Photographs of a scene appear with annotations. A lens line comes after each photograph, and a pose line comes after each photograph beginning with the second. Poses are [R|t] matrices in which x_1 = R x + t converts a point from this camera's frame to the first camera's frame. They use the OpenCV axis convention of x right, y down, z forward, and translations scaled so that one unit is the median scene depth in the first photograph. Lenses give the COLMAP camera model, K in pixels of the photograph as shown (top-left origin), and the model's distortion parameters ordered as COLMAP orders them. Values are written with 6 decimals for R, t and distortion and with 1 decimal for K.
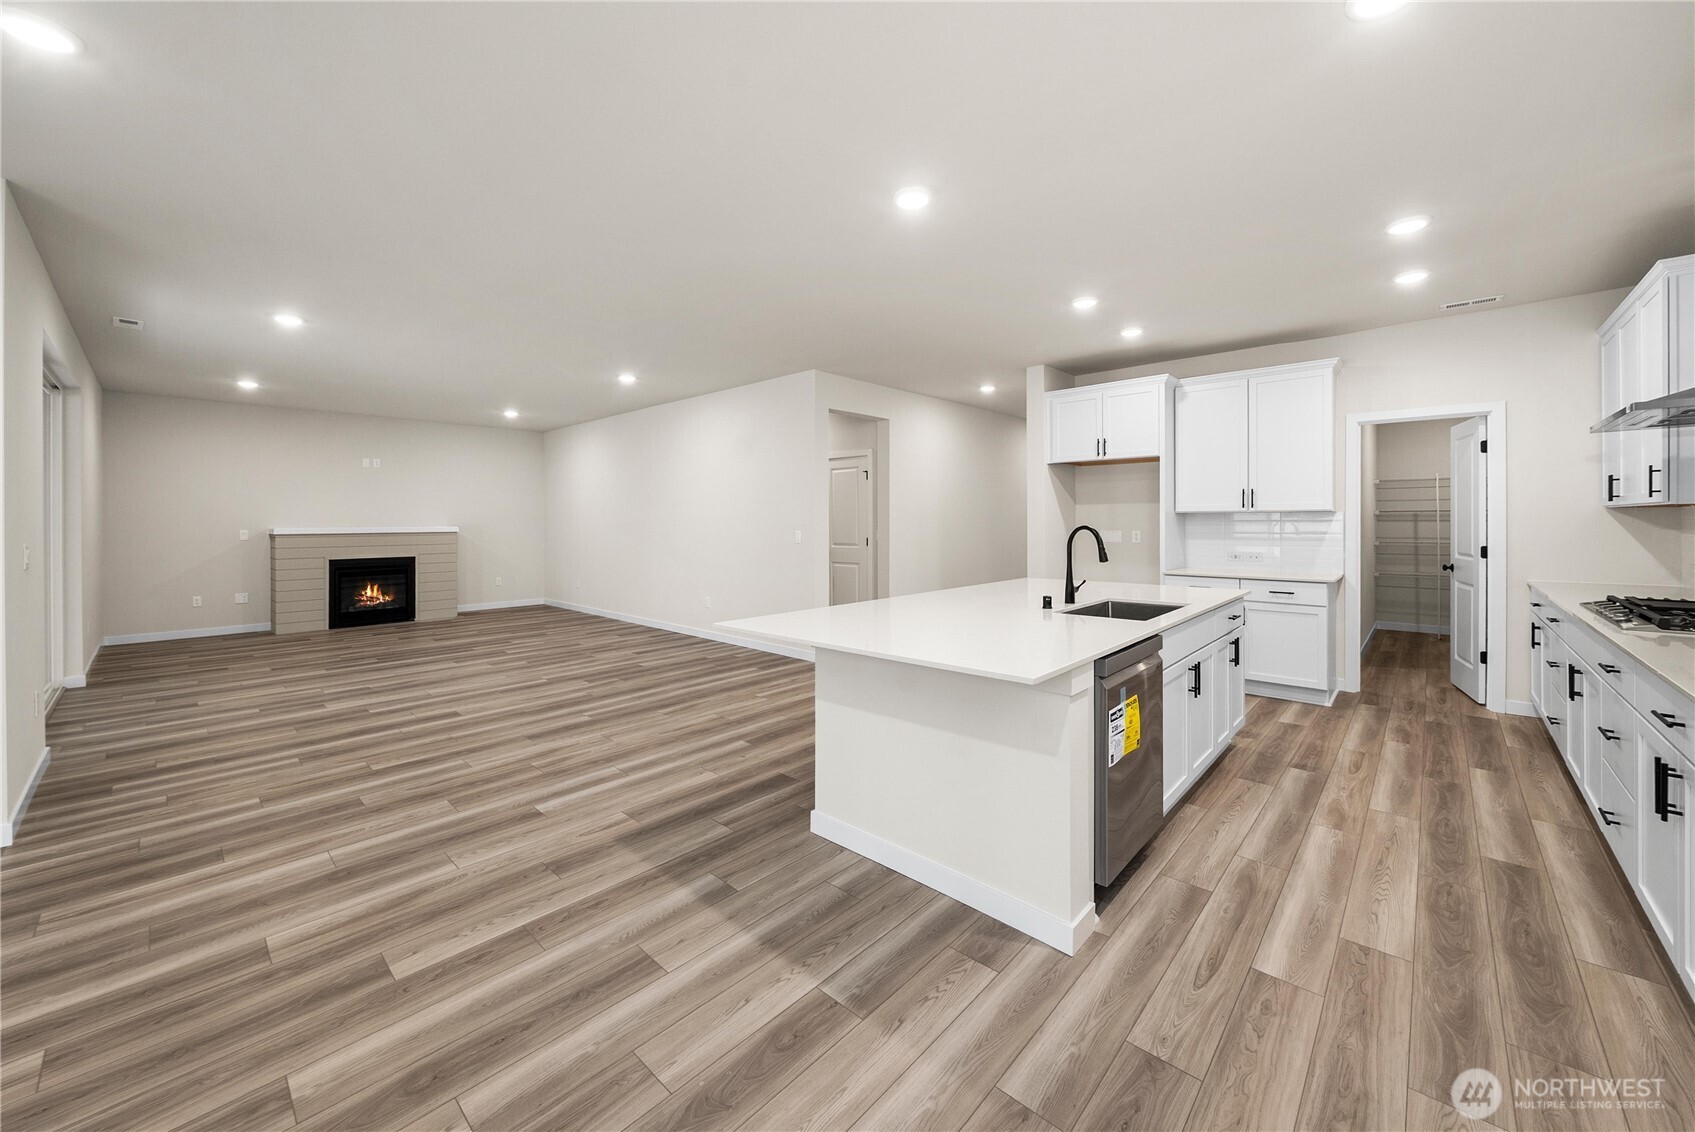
lens RADIAL K [[633.4, 0, 844.0], [0, 633.4, 521.1], [0, 0, 1]] dist [-0.006515, -0.000323]
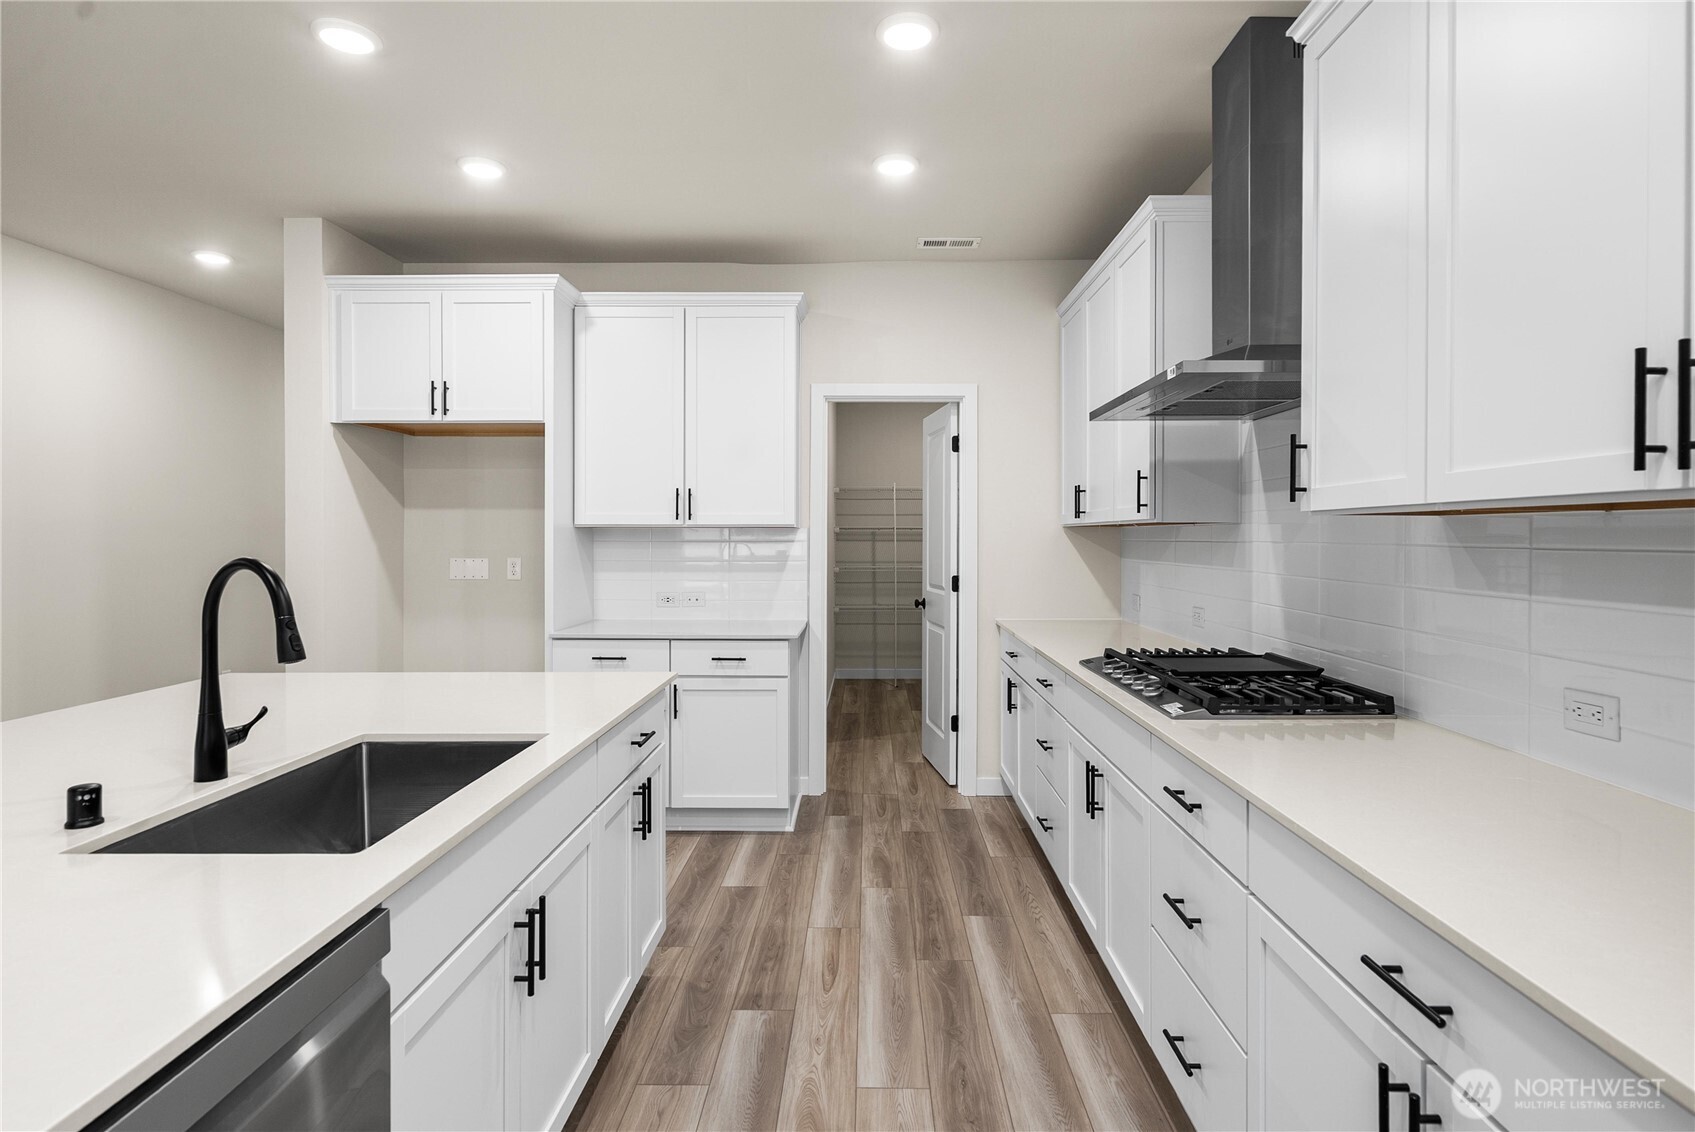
lens RADIAL K [[835.7, 0, 849.2], [0, 835.7, 550.6], [0, 0, 1]] dist [0.001085, 0.000265]
pose [[0.742475, -0.006945, 0.669837, 0.301923], [-0.003397, 0.999894, 0.014132, -0.004883], [-0.669865, -0.012768, 0.742373, 0.408742]]
